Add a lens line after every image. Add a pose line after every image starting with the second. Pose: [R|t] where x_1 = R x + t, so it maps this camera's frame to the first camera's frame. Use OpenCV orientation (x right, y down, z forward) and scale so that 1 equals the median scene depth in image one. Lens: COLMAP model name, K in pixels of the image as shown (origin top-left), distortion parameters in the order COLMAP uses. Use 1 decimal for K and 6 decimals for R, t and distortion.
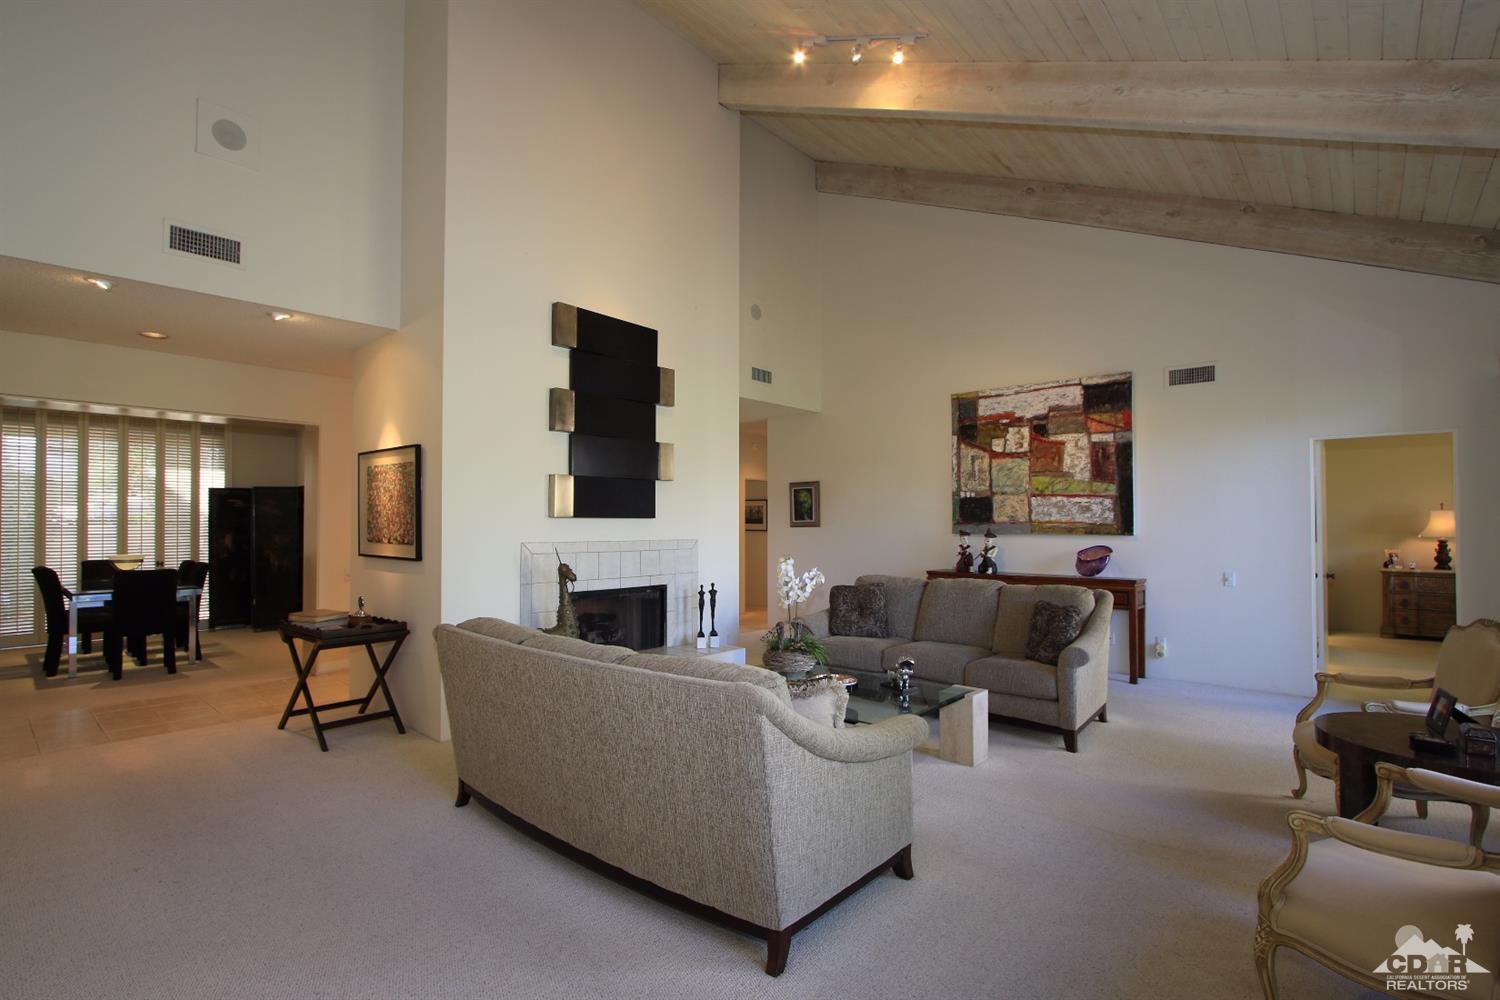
lens RADIAL K [[703.1, 0, 725.5], [0, 703.1, 511.6], [0, 0, 1]] dist [-0.016586, 0.001138]
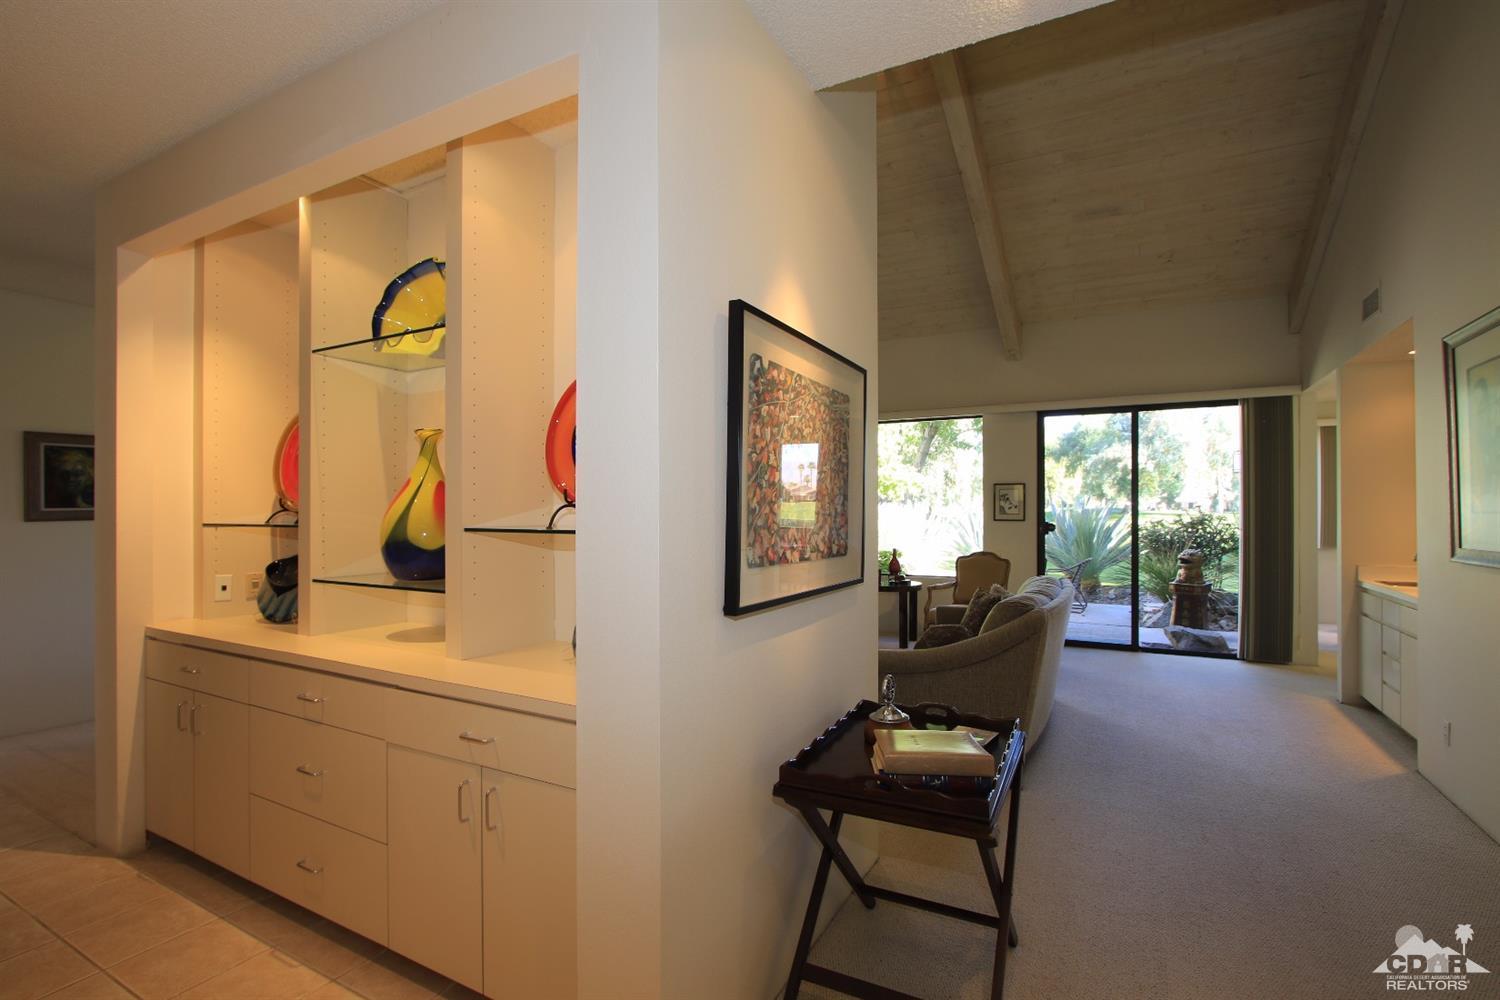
lens RADIAL K [[703.1, 0, 728.3], [0, 703.1, 501.8], [0, 0, 1]] dist [-0.016586, 0.001138]
pose [[-0.224159, 0.010733, 0.974493, -0.434419], [-0.016632, 0.999752, -0.014837, 0.006148], [-0.974411, -0.019534, -0.223925, 0.537229]]
